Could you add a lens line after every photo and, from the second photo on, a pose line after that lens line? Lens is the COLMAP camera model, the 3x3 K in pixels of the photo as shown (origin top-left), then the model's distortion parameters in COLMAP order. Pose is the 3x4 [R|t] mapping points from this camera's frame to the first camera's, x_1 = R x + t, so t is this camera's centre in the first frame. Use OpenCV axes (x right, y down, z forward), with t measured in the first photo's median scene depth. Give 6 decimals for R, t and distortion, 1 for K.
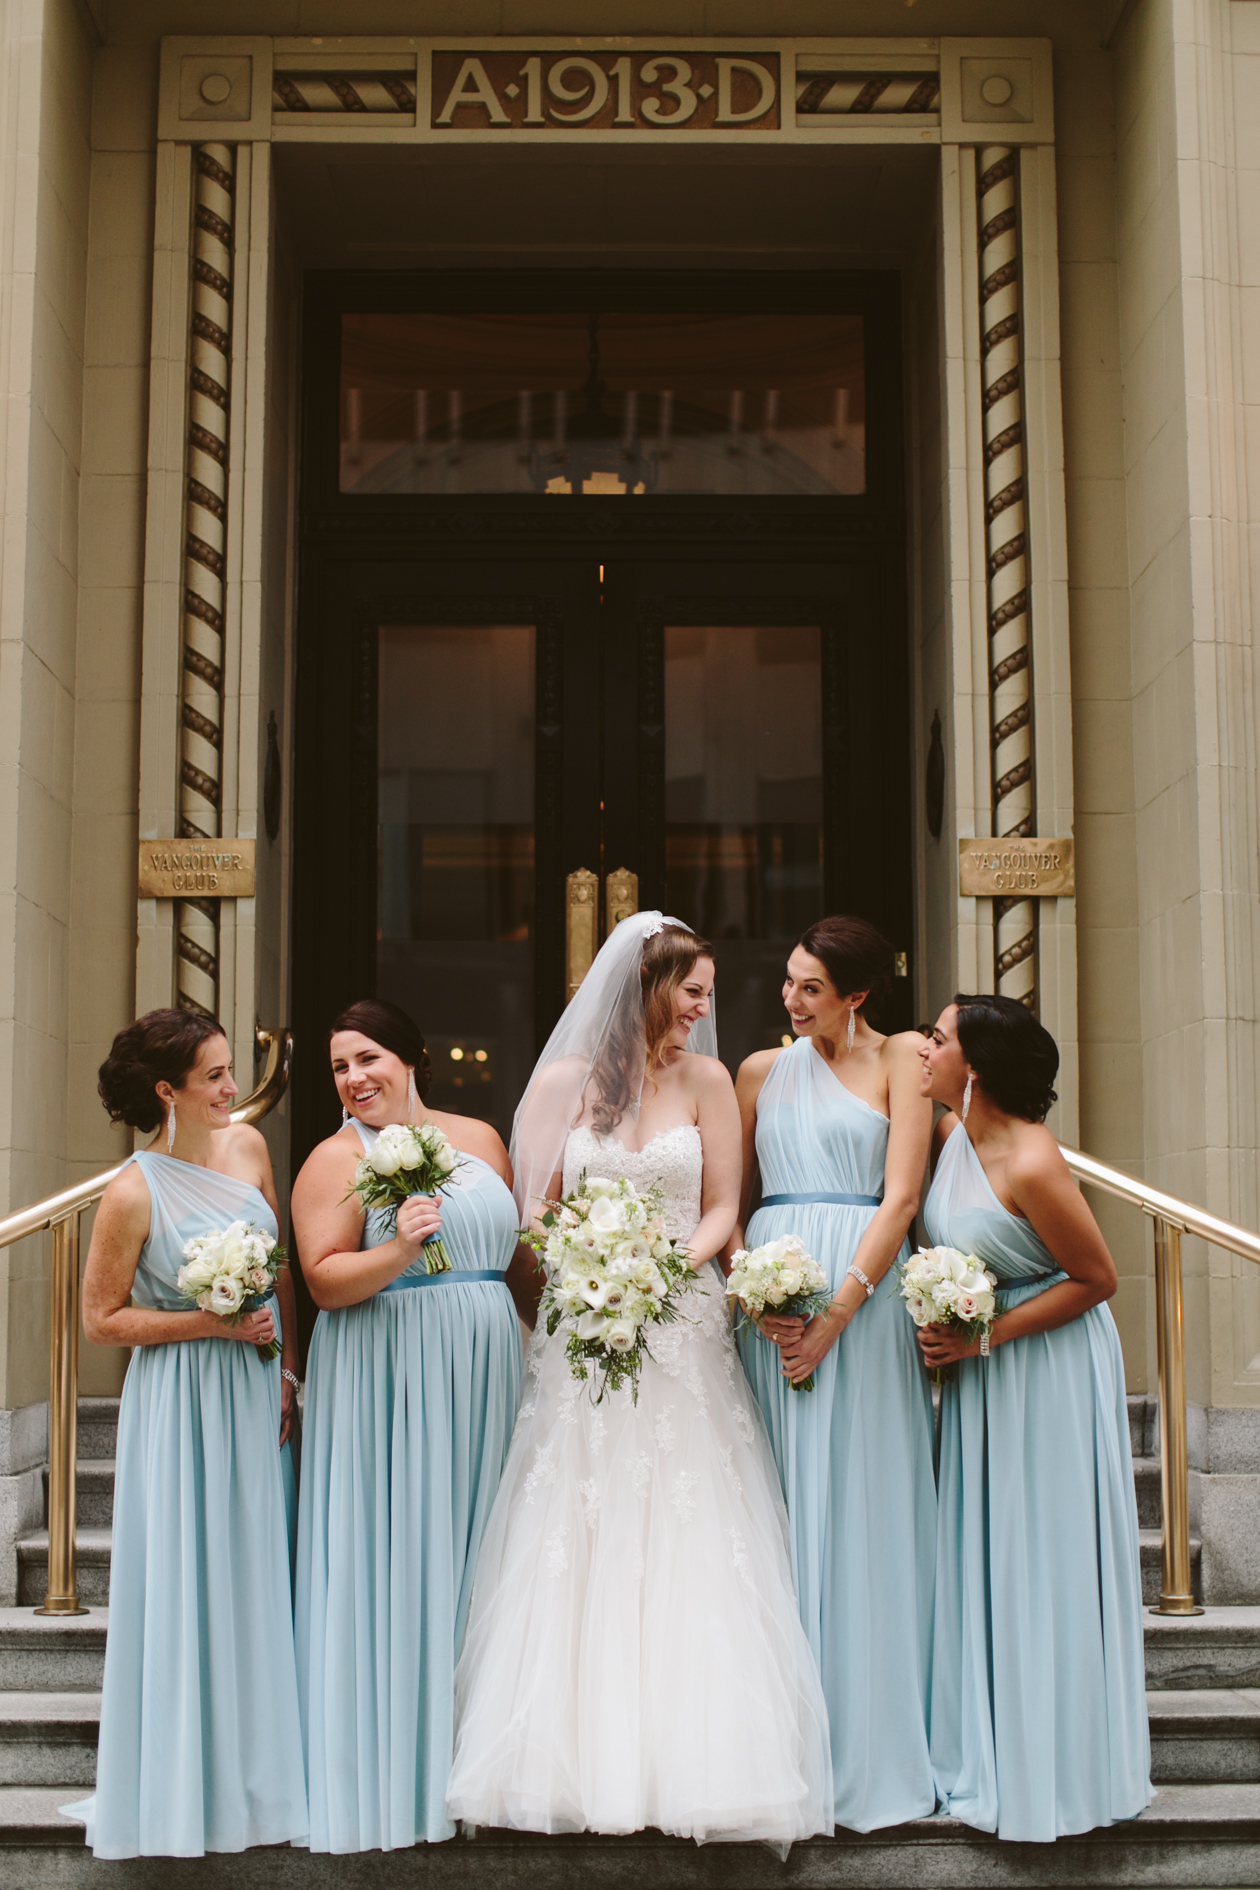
lens RADIAL K [[2707.1, 0, 630.0], [0, 2707.1, 945.0], [0, 0, 1]] dist [-0.162184, 0.002811]
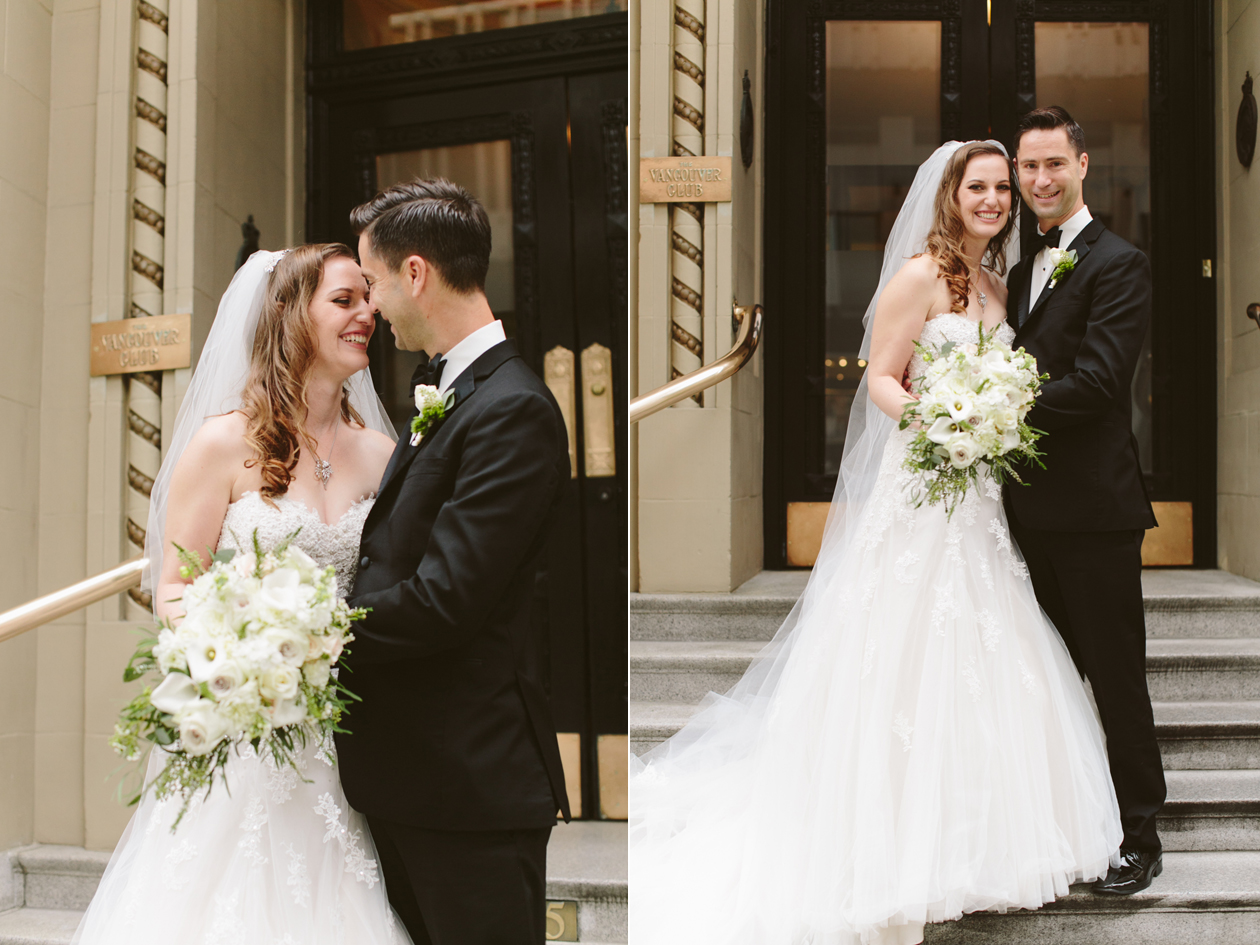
lens RADIAL K [[1762.8, 0, 630.0], [0, 1762.8, 472.5], [0, 0, 1]] dist [0.107459, 0.024822]
pose [[0.979561, 0.004702, -0.201092, -0.017200], [0.018043, 0.993643, 0.111124, 0.015498], [0.200336, -0.112481, 0.973249, 0.161334]]
